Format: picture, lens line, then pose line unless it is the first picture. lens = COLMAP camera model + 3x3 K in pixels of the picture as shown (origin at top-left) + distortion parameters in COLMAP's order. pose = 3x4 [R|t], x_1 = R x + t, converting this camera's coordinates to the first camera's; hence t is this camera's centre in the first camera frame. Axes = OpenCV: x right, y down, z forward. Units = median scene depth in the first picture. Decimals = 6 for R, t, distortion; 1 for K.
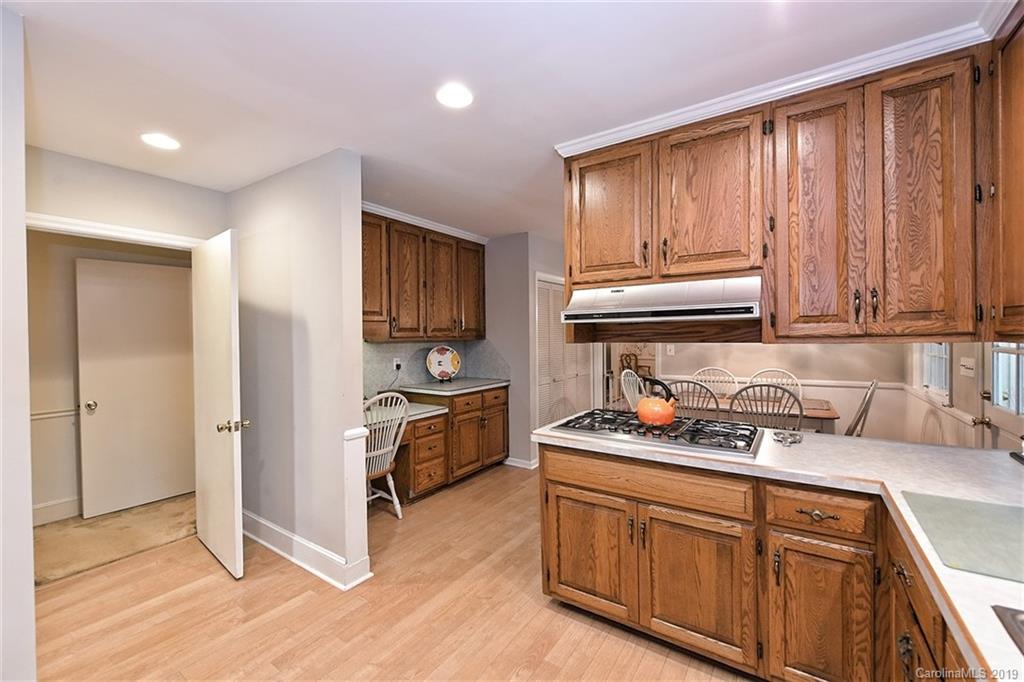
lens RADIAL K [[419.1, 0, 514.3], [0, 419.1, 336.9], [0, 0, 1]] dist [-0.004858, -0.000745]
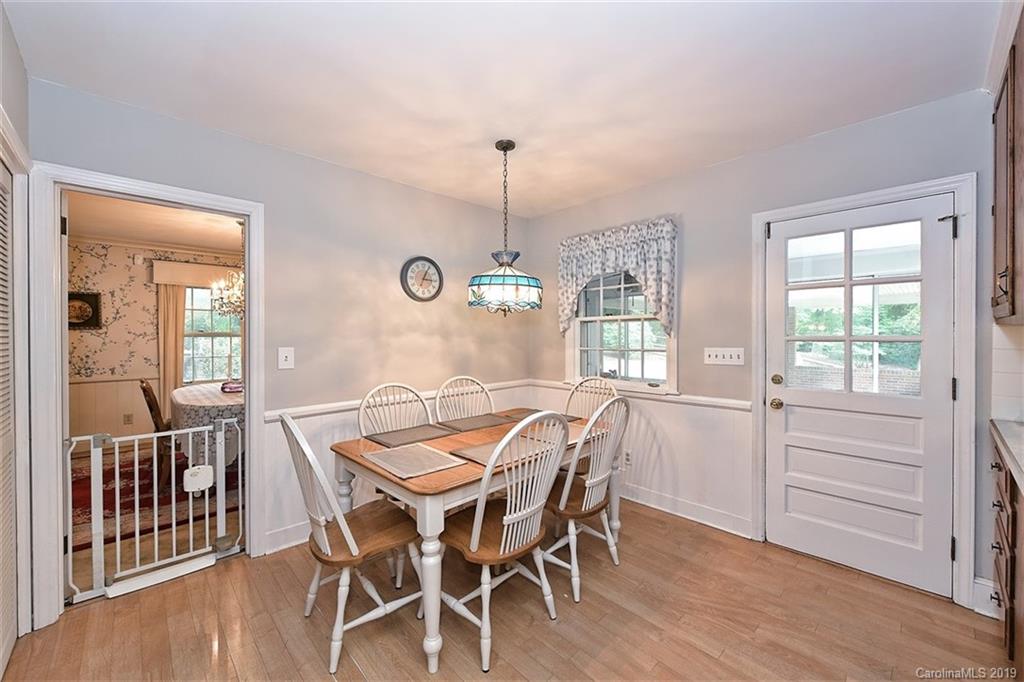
lens RADIAL K [[403.9, 0, 514.1], [0, 403.9, 338.5], [0, 0, 1]] dist [-0.003297, -0.000319]
pose [[0.209479, 0.006433, 0.977792, -0.089015], [0.007429, 0.999939, -0.008171, 0.036055], [-0.977785, 0.008976, 0.209418, 1.584607]]
